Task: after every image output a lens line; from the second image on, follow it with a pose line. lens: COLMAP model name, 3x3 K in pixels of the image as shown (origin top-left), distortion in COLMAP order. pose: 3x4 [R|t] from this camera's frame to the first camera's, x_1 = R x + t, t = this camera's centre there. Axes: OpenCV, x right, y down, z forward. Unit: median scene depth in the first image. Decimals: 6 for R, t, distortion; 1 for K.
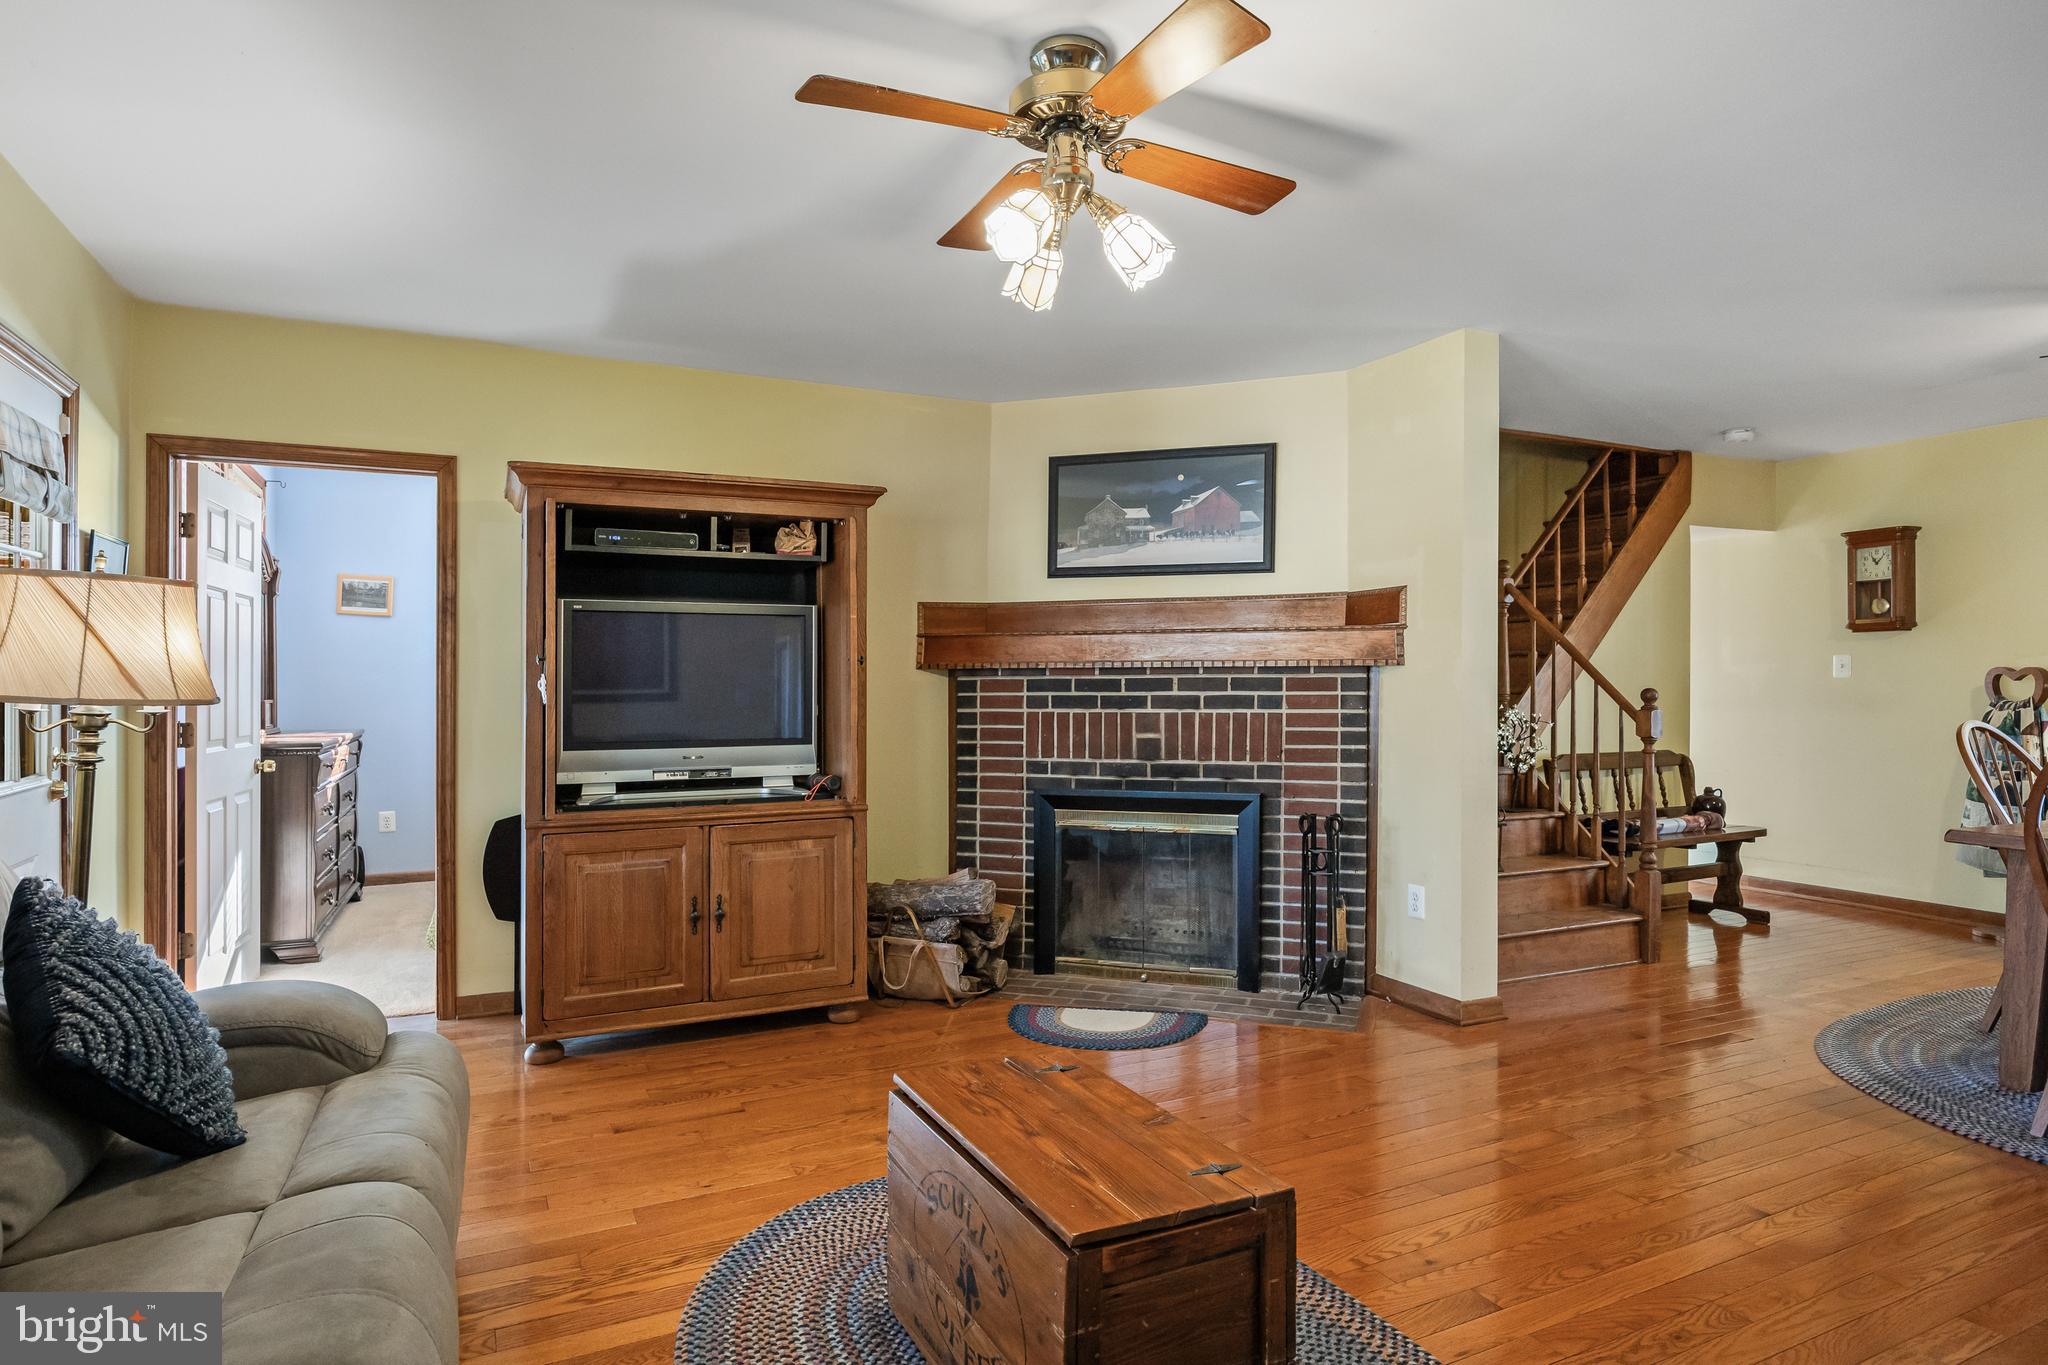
lens RADIAL K [[1131.3, 0, 1020.8], [0, 1131.3, 711.8], [0, 0, 1]] dist [-0.007263, -0.000467]
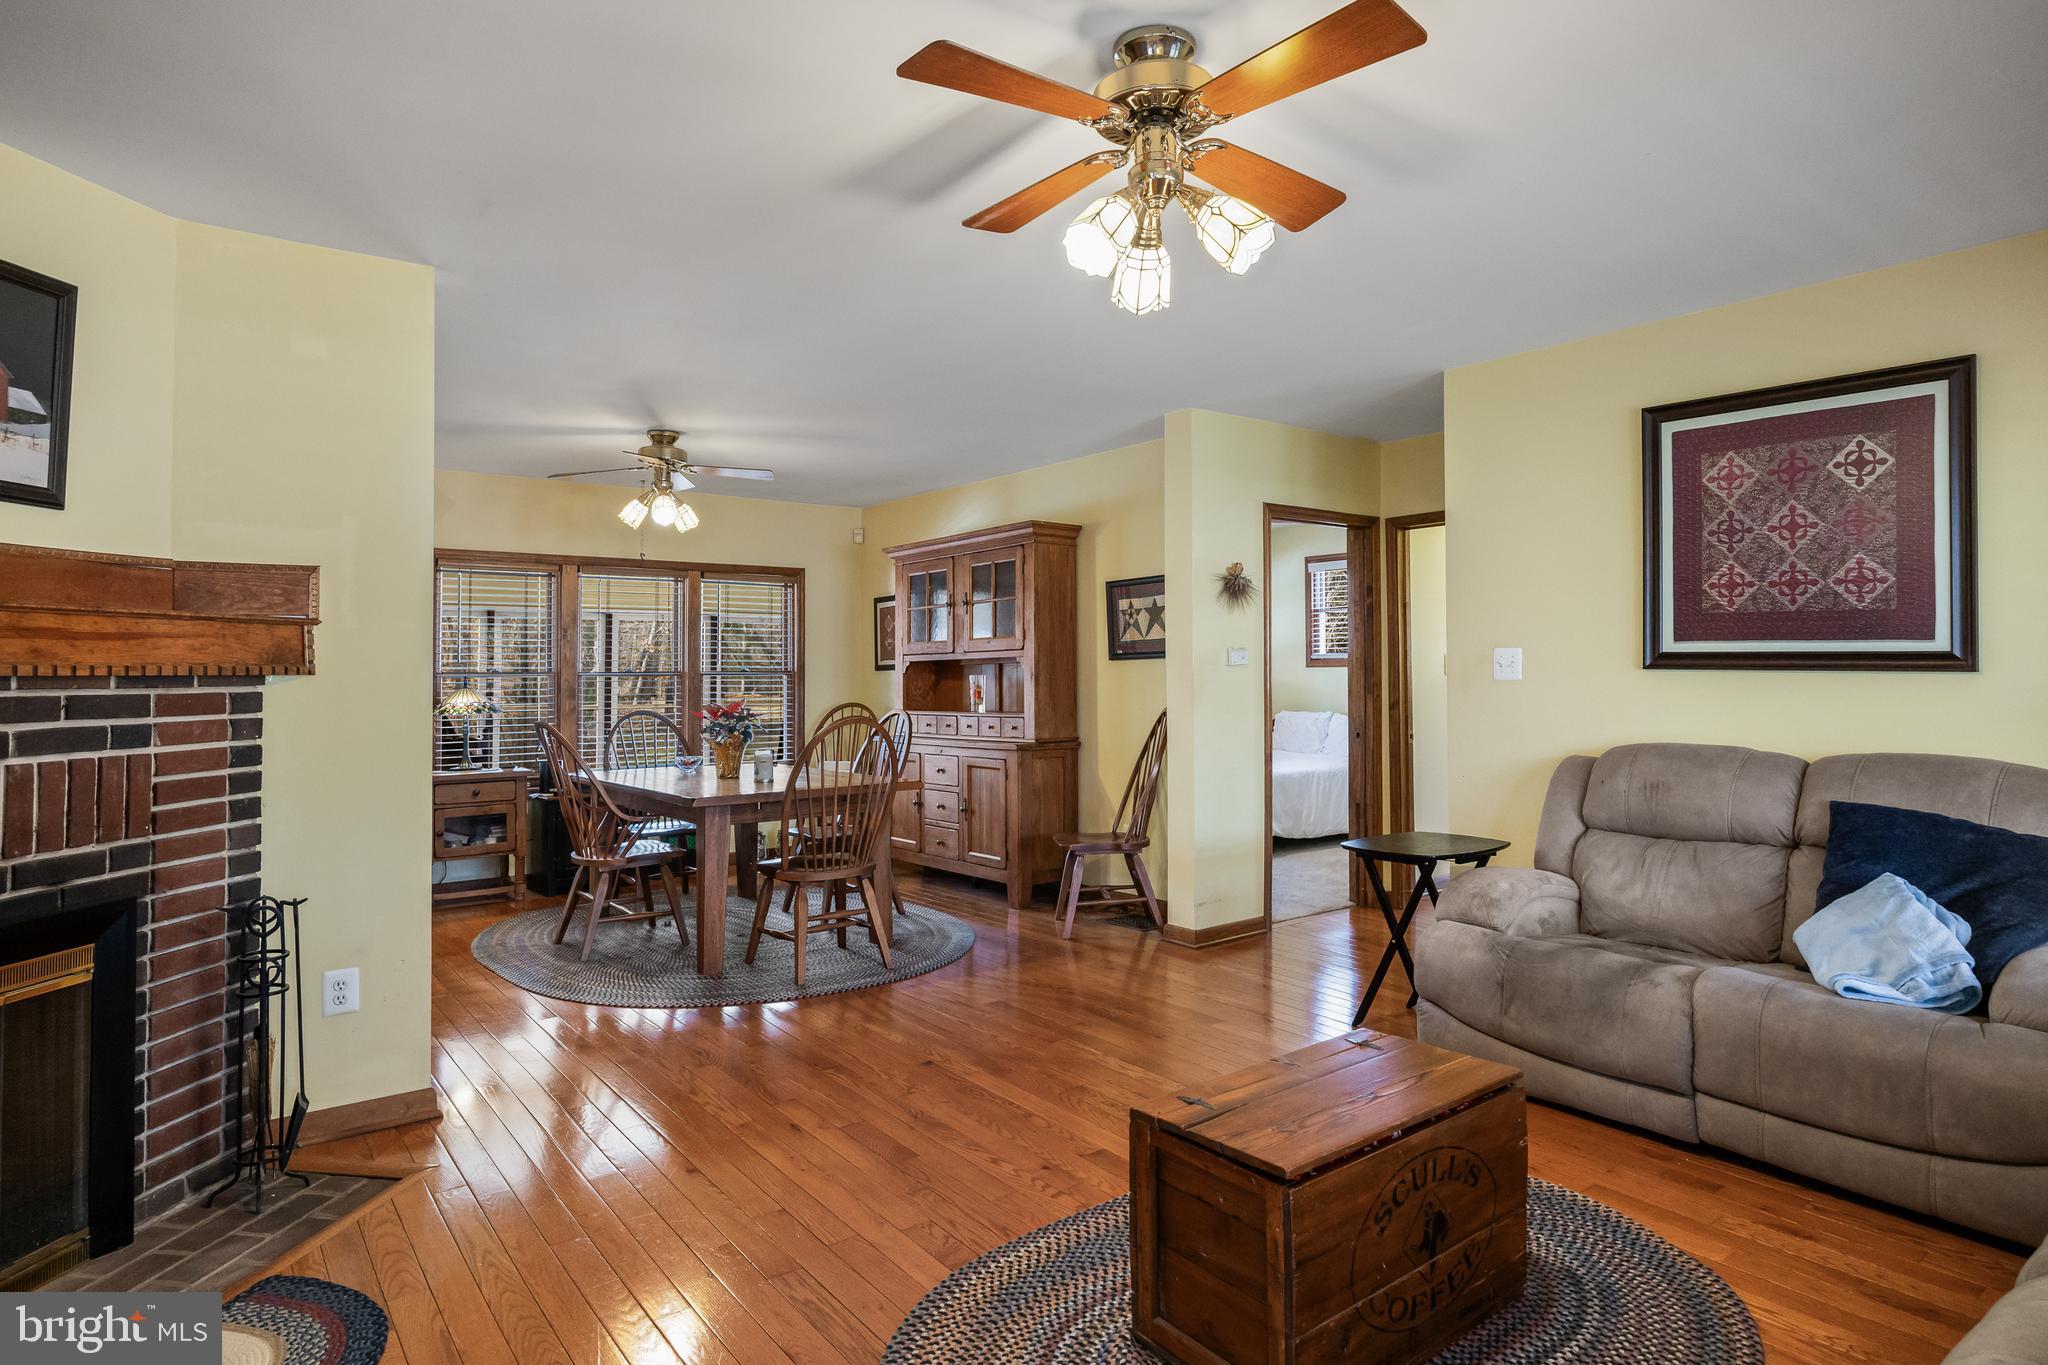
lens RADIAL K [[1131.3, 0, 1042.7], [0, 1131.3, 668.4], [0, 0, 1]] dist [-0.007263, -0.000467]
pose [[-0.219452, 0.000555, 0.975623, -0.421715], [0.018232, 0.999828, 0.003533, -0.034769], [-0.975453, 0.018563, -0.219424, 0.620267]]
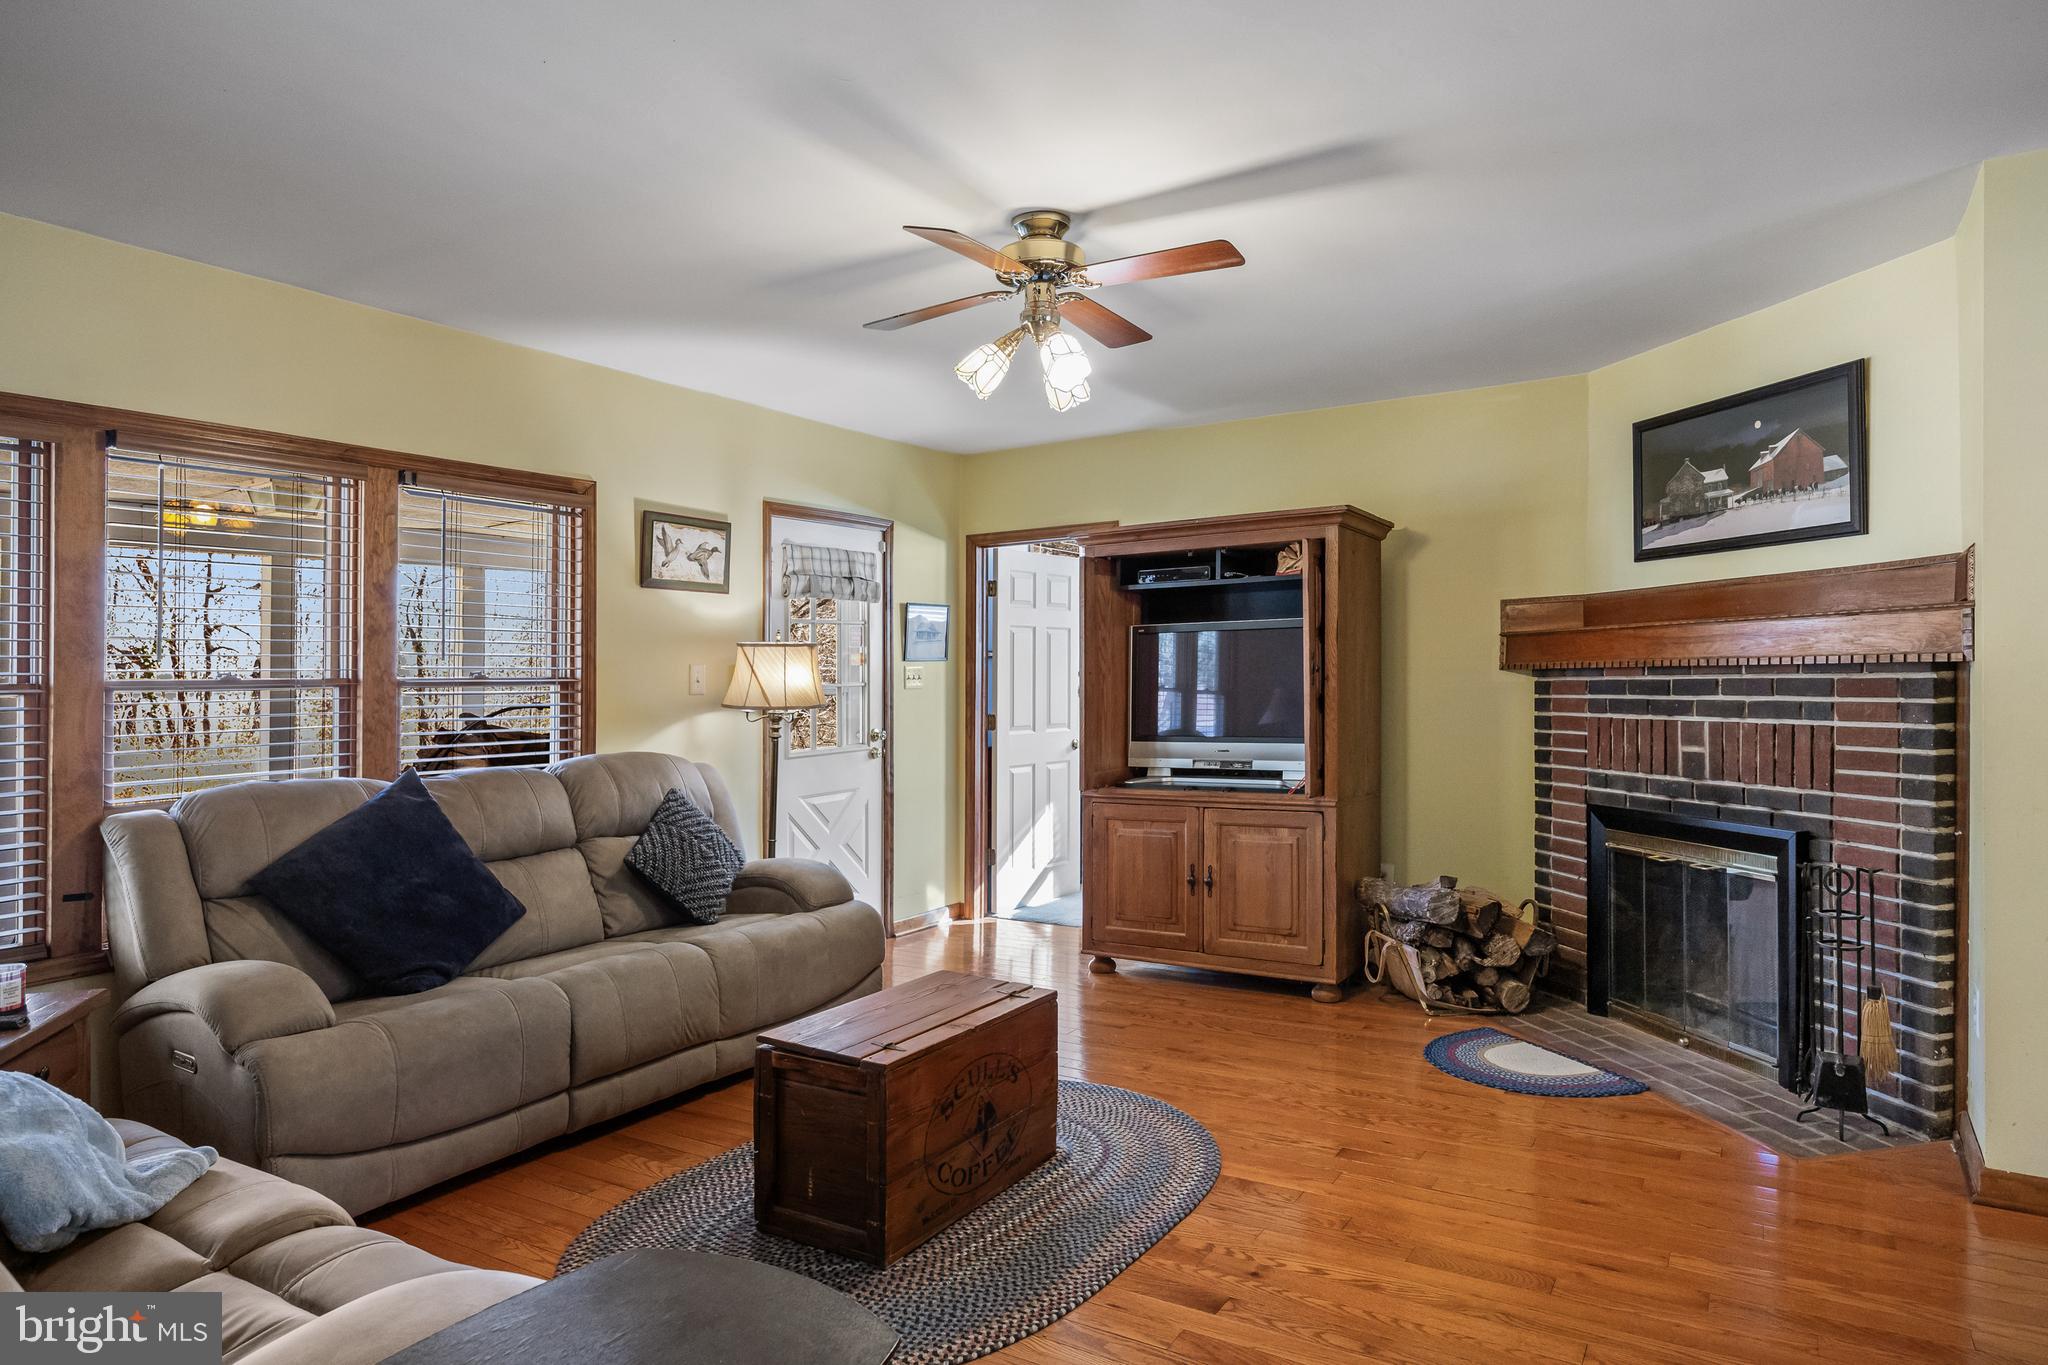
lens RADIAL K [[1210.8, 0, 1022.5], [0, 1210.8, 681.4], [0, 0, 1]] dist [-0.005433, -0.002643]
pose [[0.528971, -0.004821, -0.848626, 0.578284], [-0.004335, 0.999955, -0.008384, -0.018051], [0.848629, 0.008114, 0.528927, 0.117733]]
